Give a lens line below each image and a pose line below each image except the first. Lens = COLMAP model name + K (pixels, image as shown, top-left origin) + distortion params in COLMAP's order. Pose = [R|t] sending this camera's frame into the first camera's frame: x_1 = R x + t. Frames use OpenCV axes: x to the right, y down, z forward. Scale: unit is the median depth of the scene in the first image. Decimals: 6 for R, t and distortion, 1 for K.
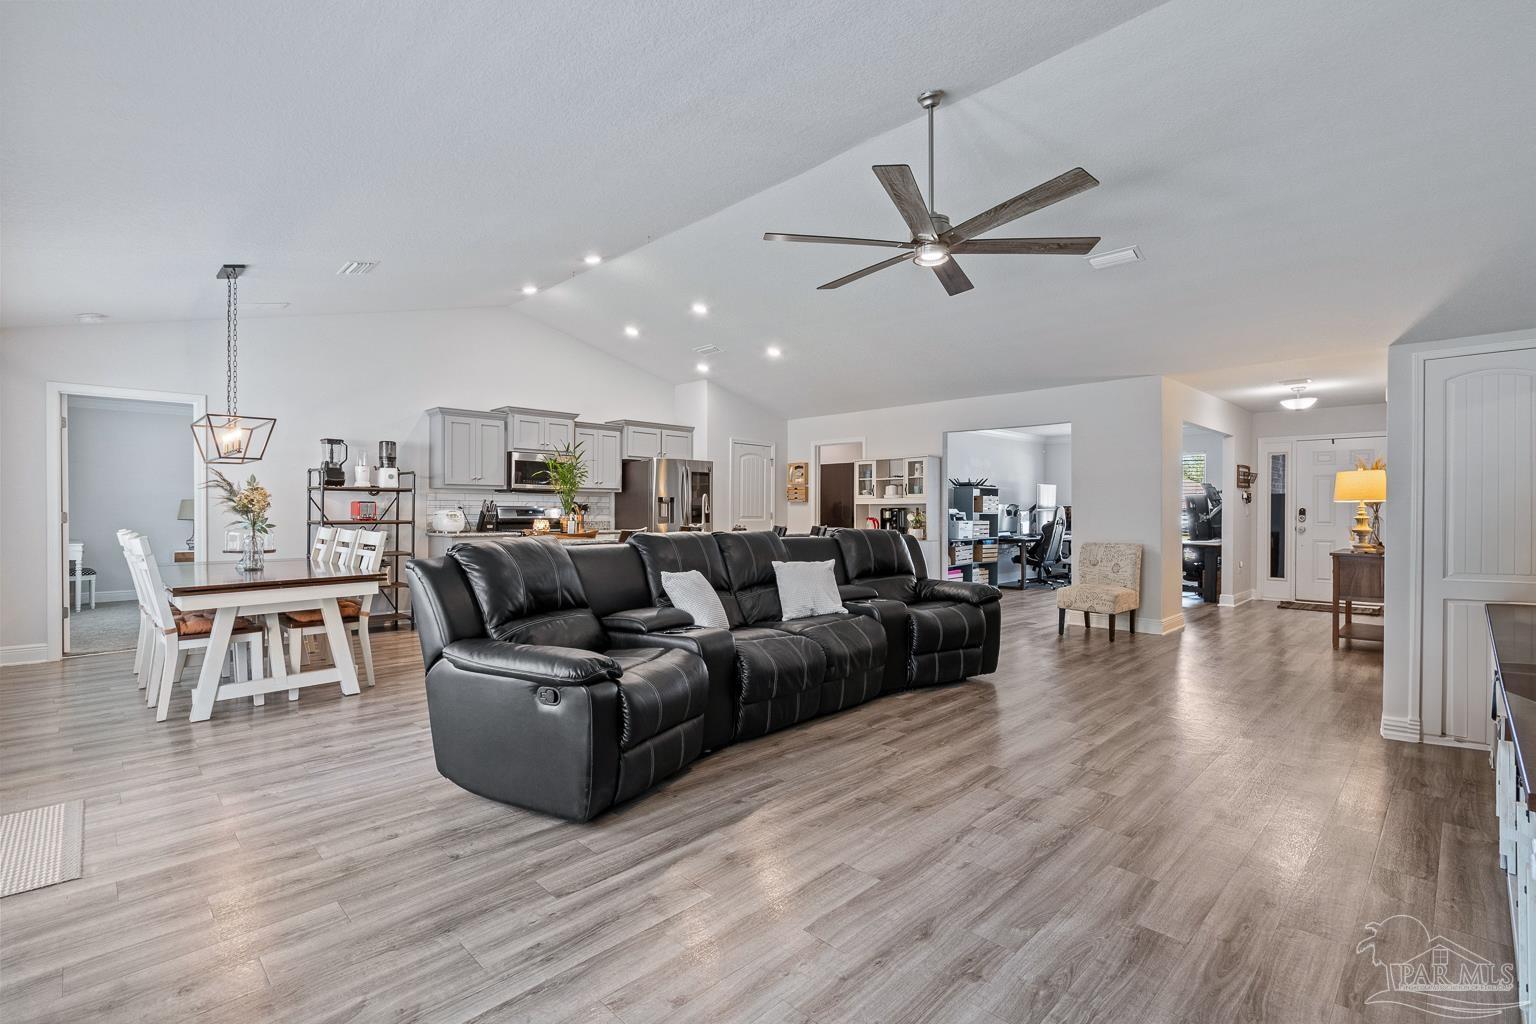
lens RADIAL K [[701.3, 0, 760.1], [0, 701.3, 511.7], [0, 0, 1]] dist [-0.005354, 0.002228]
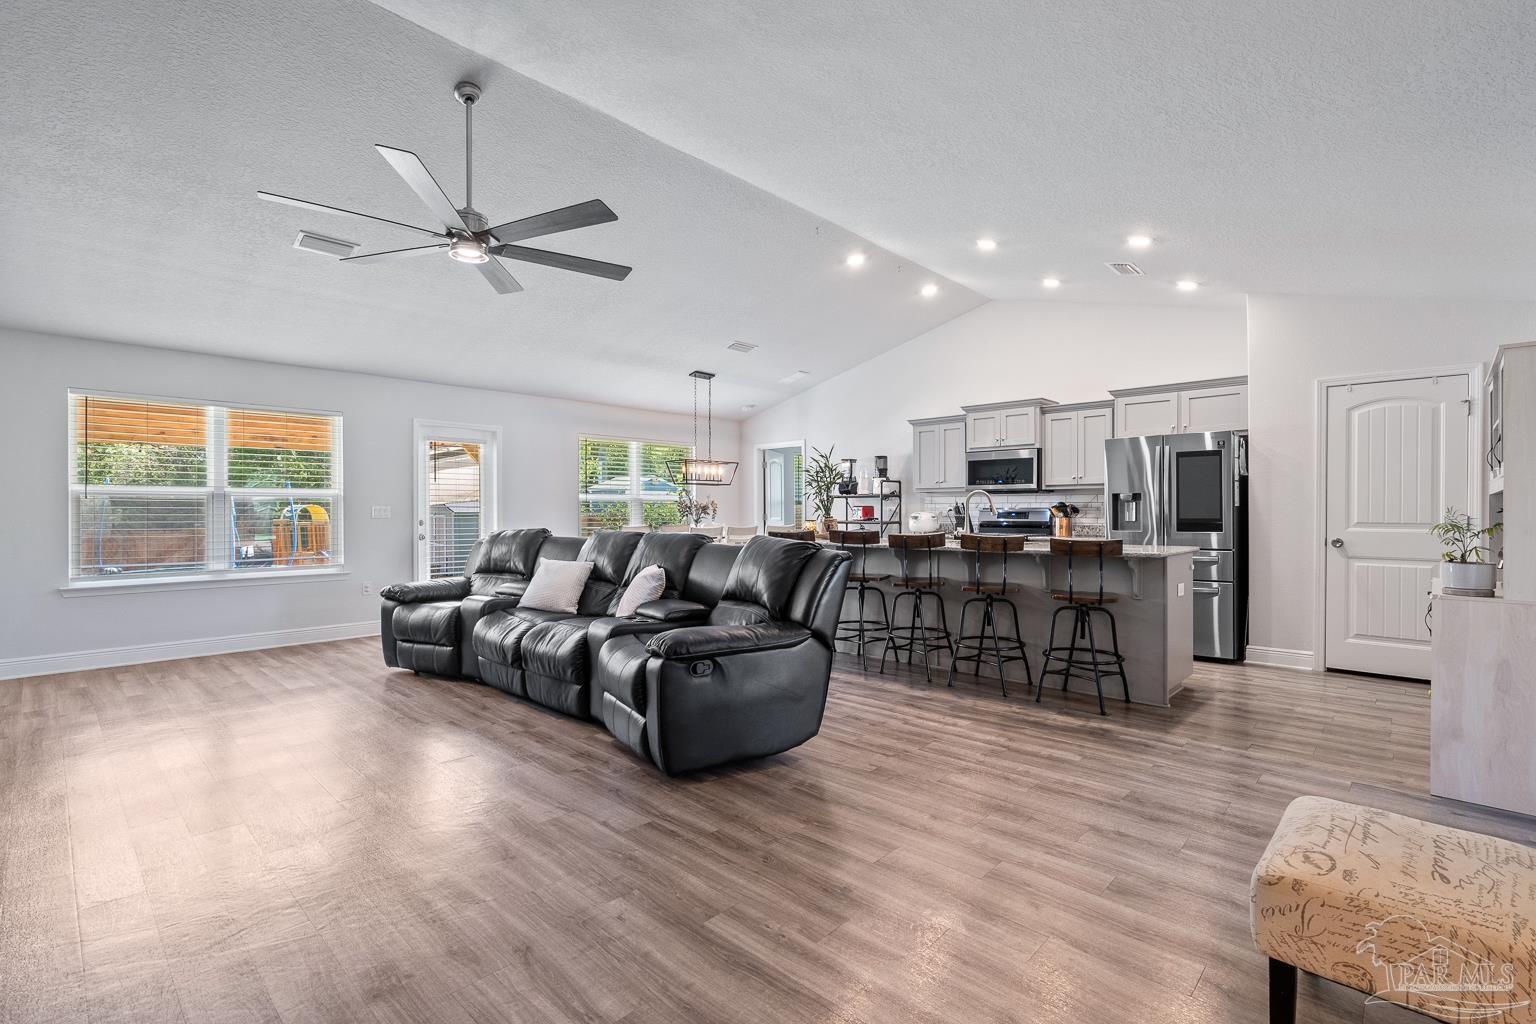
lens RADIAL K [[701.3, 0, 763.6], [0, 701.3, 510.1], [0, 0, 1]] dist [-0.005354, 0.002228]
pose [[0.029956, -0.006275, -0.999532, 0.607561], [-0.000998, 0.999980, -0.006308, 0.001004], [0.999551, 0.001187, 0.029949, 0.681721]]
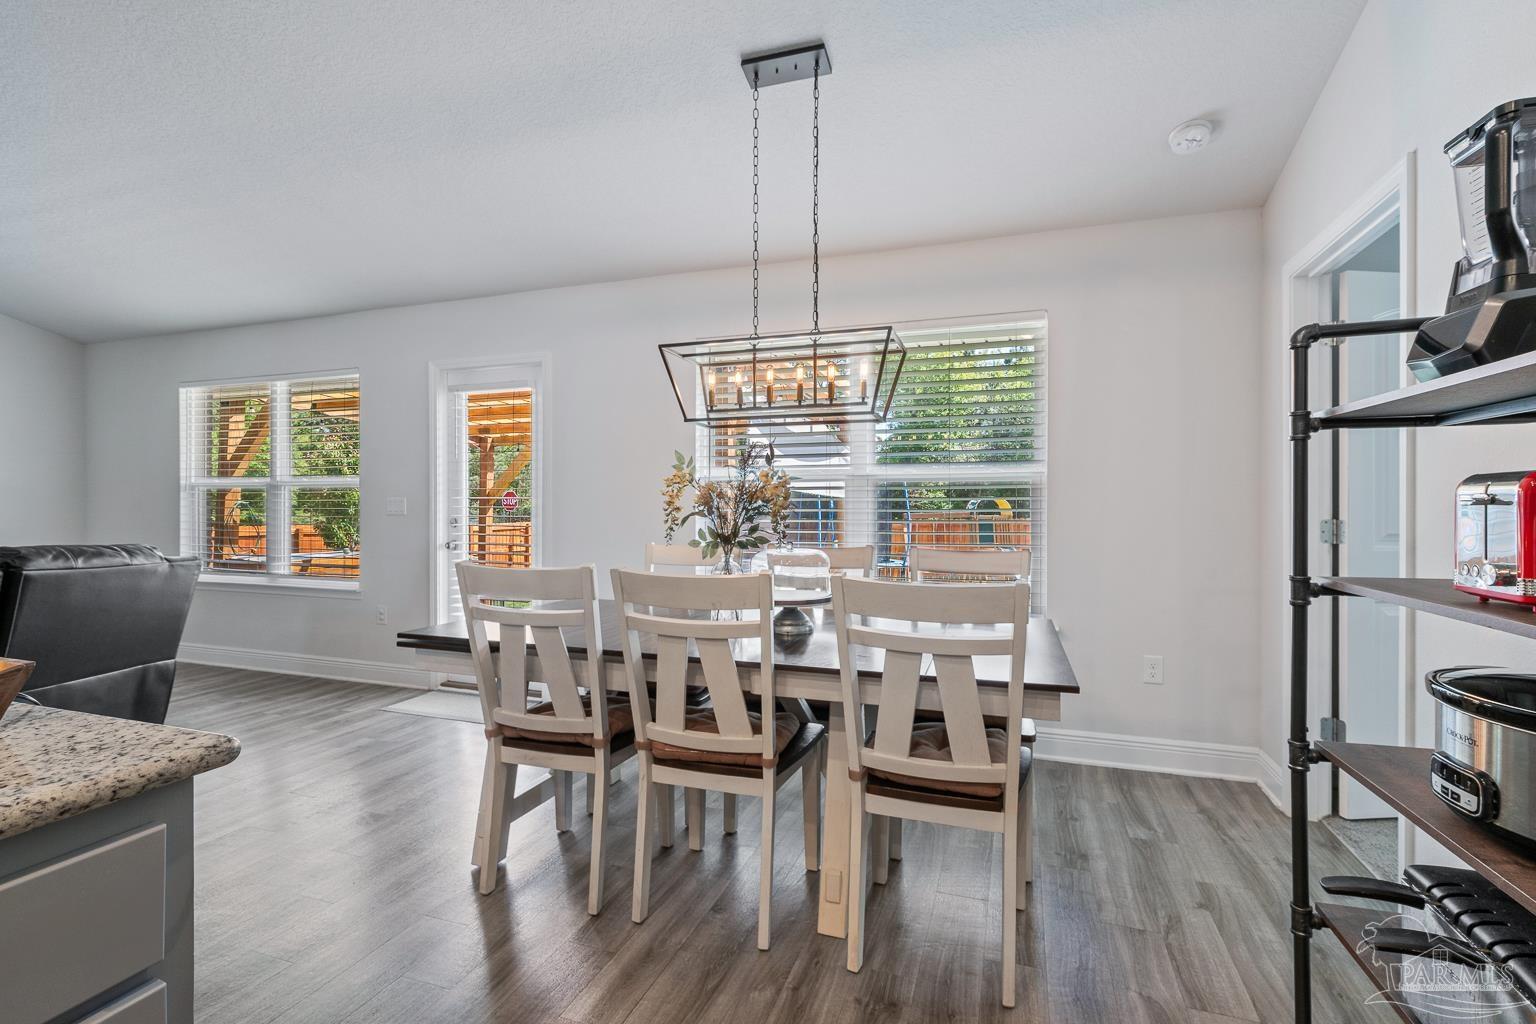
lens RADIAL K [[701.3, 0, 773.5], [0, 701.3, 507.0], [0, 0, 1]] dist [-0.005354, 0.002228]
pose [[-0.902127, -0.003065, -0.431460, -0.317950], [-0.006281, 0.999962, 0.006031, -0.006060], [0.431425, 0.008151, -0.902112, 0.915656]]
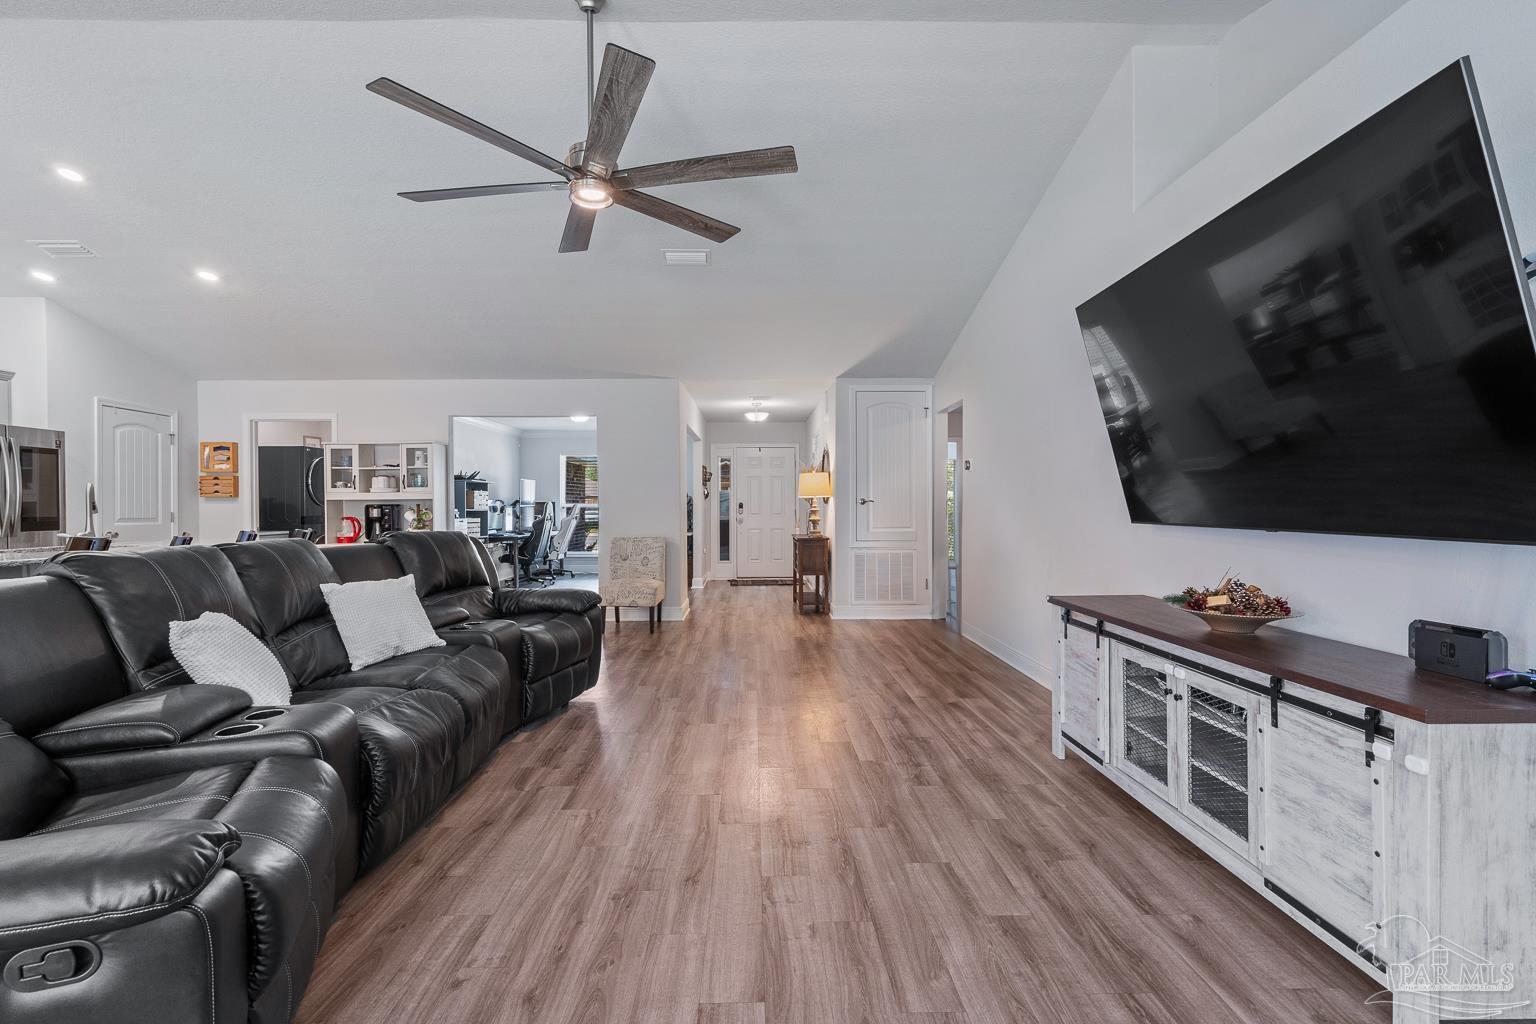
lens RADIAL K [[701.3, 0, 765.3], [0, 701.3, 510.0], [0, 0, 1]] dist [-0.005354, 0.002228]
pose [[0.688241, -0.011850, 0.725385, -0.105467], [0.010115, 0.999926, 0.006738, -0.000056], [-0.725411, 0.002700, 0.688310, 0.143202]]
